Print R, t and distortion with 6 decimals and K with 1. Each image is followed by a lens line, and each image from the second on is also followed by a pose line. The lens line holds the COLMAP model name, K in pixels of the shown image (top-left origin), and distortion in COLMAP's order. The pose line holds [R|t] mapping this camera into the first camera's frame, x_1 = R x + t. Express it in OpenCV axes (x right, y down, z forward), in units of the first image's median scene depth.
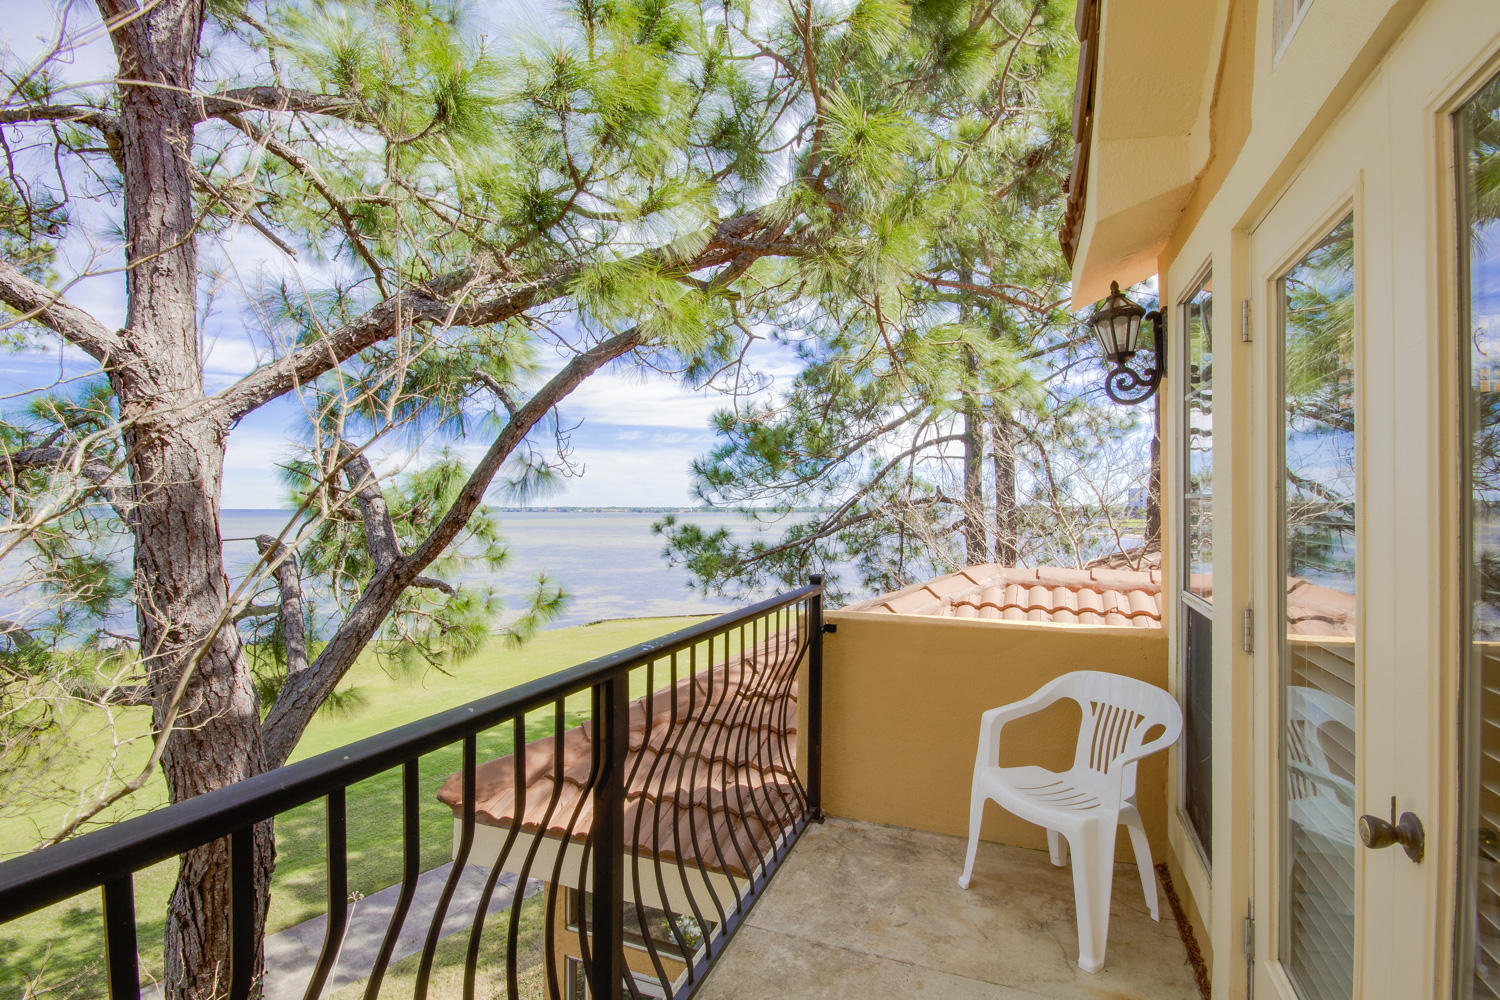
lens RADIAL K [[704.6, 0, 750.0], [0, 704.6, 500.0], [0, 0, 1]] dist [0.000134, 0.000062]
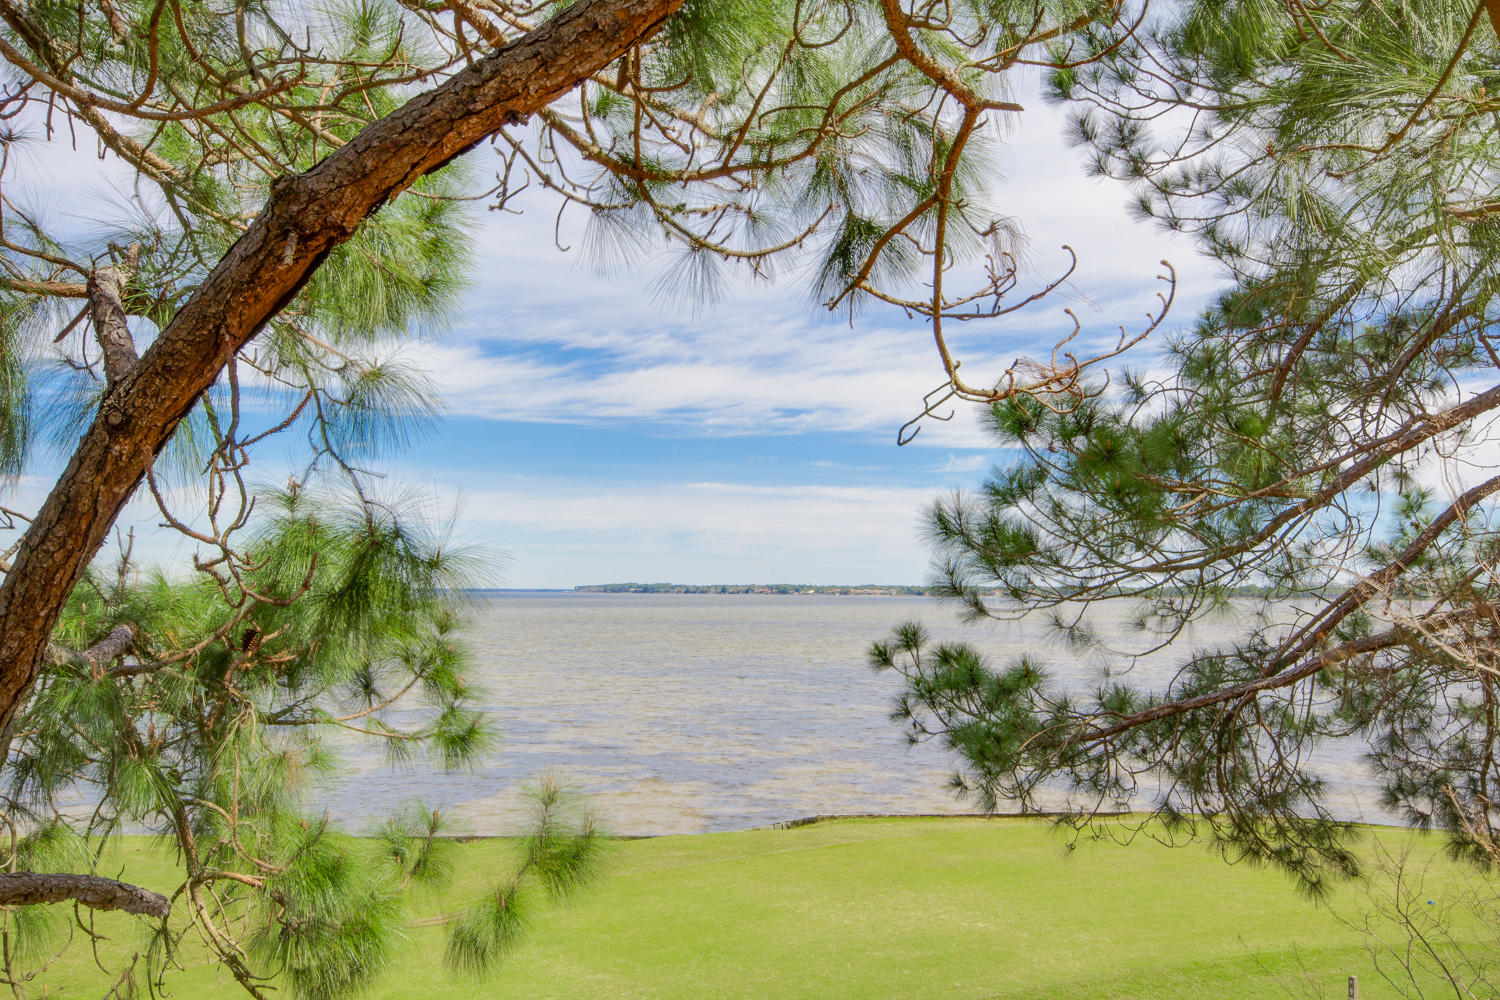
lens RADIAL K [[1283.1, 0, 750.0], [0, 1283.1, 500.0], [0, 0, 1]] dist [0.003756, 0.001459]
pose [[0.957960, -0.011391, -0.286677, 0.024827], [-0.004418, 0.998507, -0.054439, -0.014226], [0.286869, 0.053417, 0.956479, 0.180285]]
